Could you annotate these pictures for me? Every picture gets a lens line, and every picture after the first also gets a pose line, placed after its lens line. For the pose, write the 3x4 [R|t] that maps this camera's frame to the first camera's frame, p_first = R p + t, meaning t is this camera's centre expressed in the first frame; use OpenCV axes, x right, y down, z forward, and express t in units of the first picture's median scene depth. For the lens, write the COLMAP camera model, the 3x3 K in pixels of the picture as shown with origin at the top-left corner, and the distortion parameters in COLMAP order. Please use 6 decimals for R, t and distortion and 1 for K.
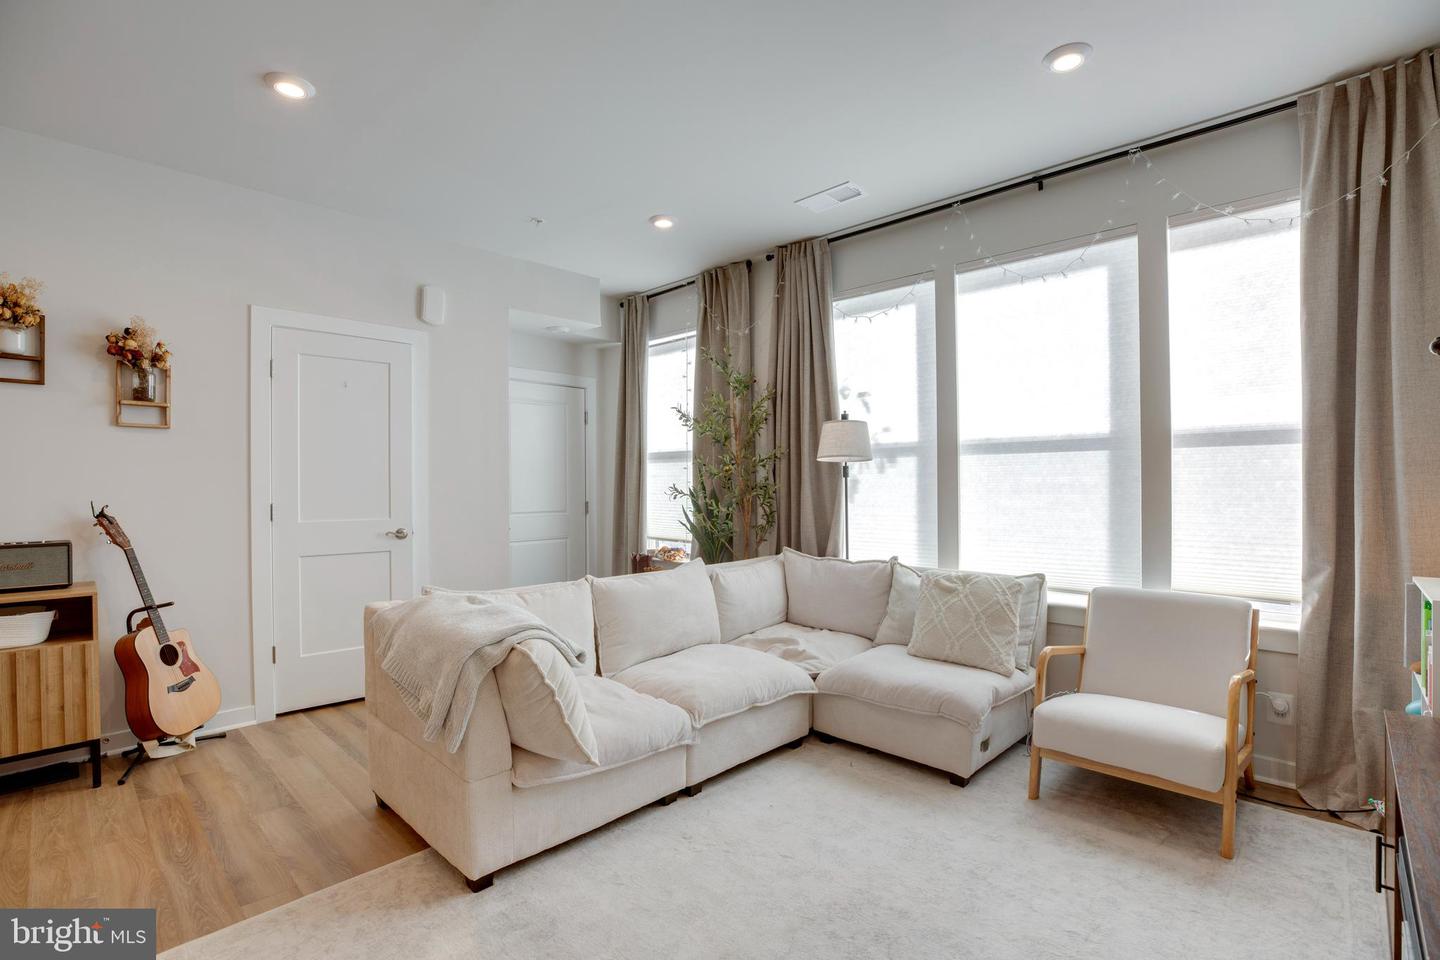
lens RADIAL K [[675.9, 0, 714.6], [0, 675.9, 486.8], [0, 0, 1]] dist [-0.017108, 0.000311]
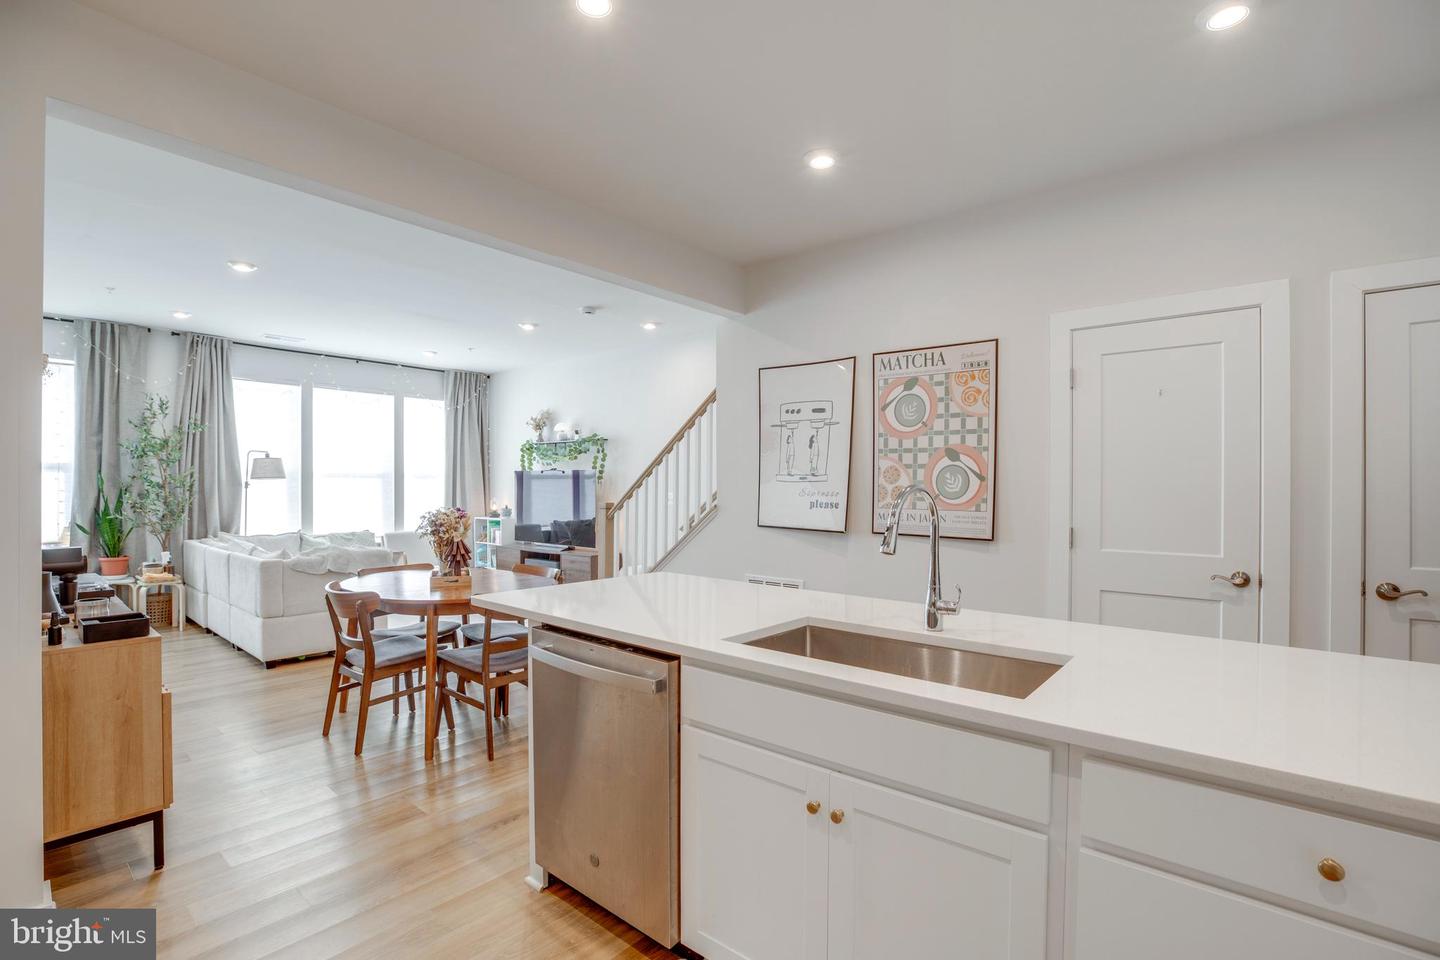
lens RADIAL K [[675.9, 0, 714.6], [0, 675.9, 486.8], [0, 0, 1]] dist [-0.017108, 0.000311]
pose [[-0.051191, -0.001833, 0.998687, -1.671866], [-0.003014, 0.999994, 0.001681, -0.025464], [-0.998684, -0.002924, -0.051196, -0.083073]]
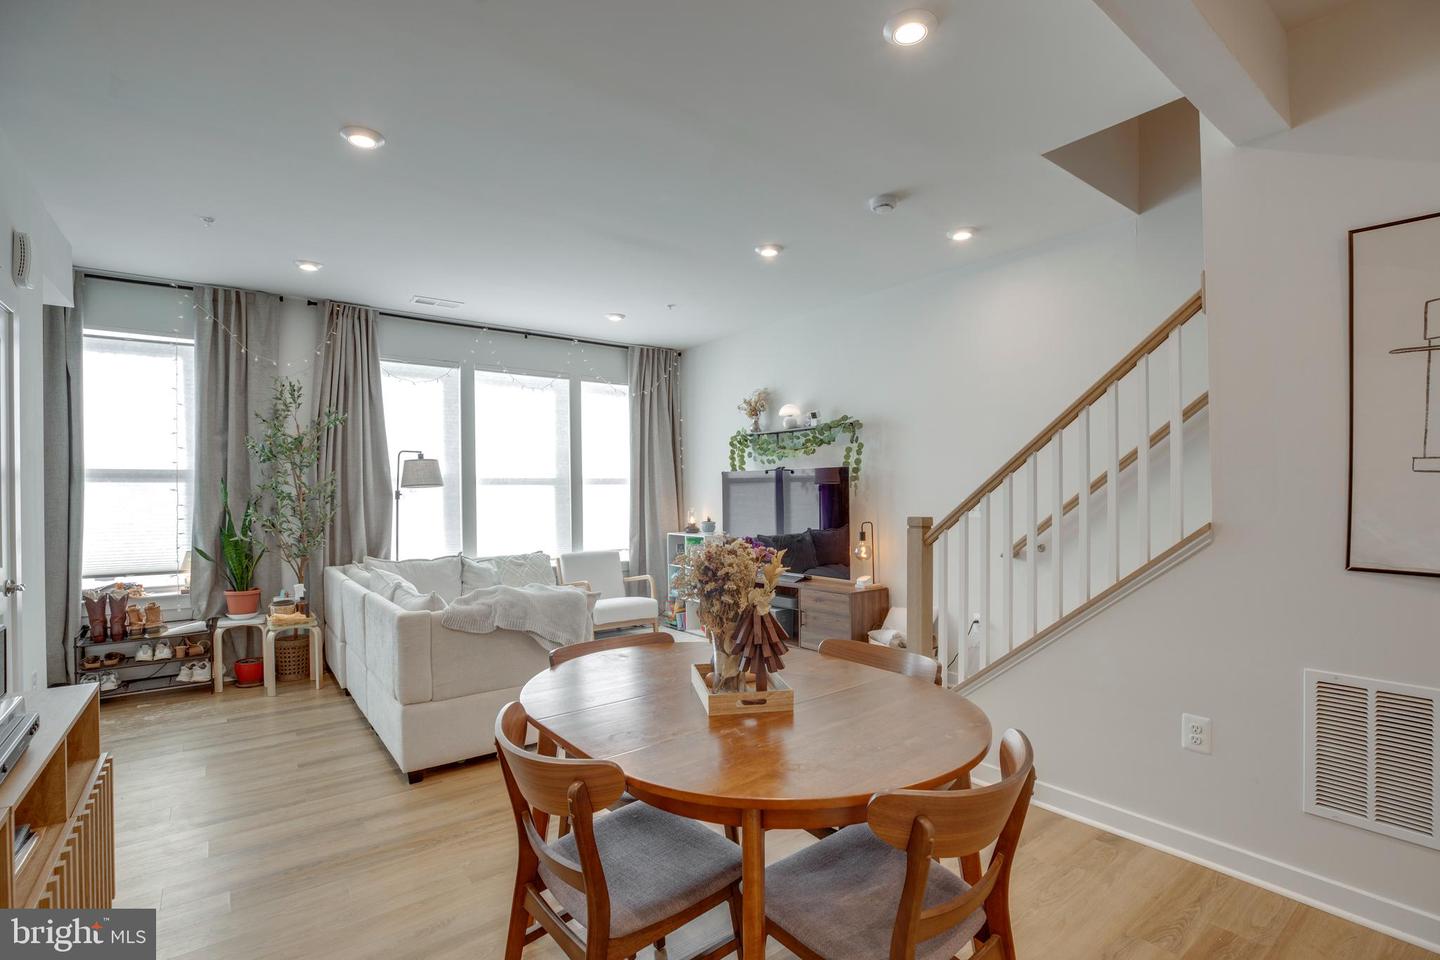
lens RADIAL K [[686.2, 0, 724.8], [0, 686.2, 494.0], [0, 0, 1]] dist [-0.026599, 0.000207]
pose [[0.143066, -0.005268, 0.989699, -1.124309], [0.010272, 0.999940, 0.003838, -0.024211], [-0.989660, 0.009617, 0.143111, 0.198152]]
